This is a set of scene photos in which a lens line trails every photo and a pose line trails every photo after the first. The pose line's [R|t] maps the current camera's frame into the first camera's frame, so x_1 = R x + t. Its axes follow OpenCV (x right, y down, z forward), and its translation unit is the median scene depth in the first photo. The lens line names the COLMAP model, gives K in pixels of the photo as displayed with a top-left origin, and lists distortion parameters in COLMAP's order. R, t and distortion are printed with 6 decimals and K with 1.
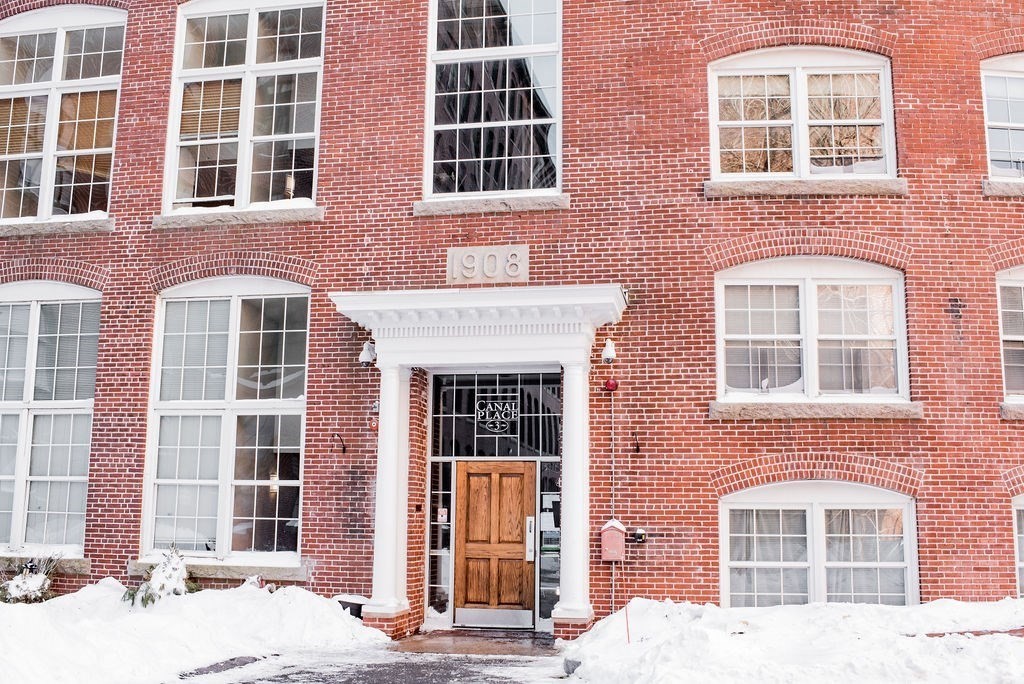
lens RADIAL K [[1055.1, 0, 514.4], [0, 1055.1, 345.9], [0, 0, 1]] dist [-0.081141, 0.000000]
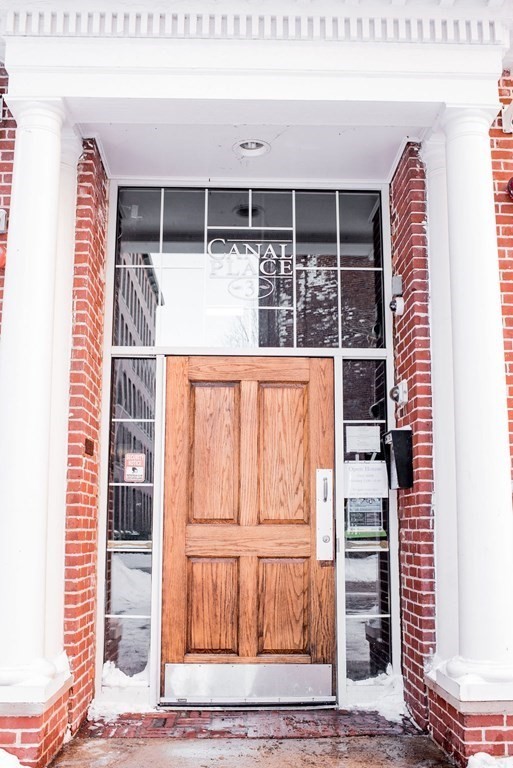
lens RADIAL K [[791.4, 0, 261.0], [0, 791.4, 405.4], [0, 0, 1]] dist [-0.081141, 0.000000]
pose [[0.974445, 0.026104, 0.223106, -0.094569], [-0.028735, 0.999550, 0.008552, 0.130443], [-0.222783, -0.014745, 0.974757, 0.651165]]
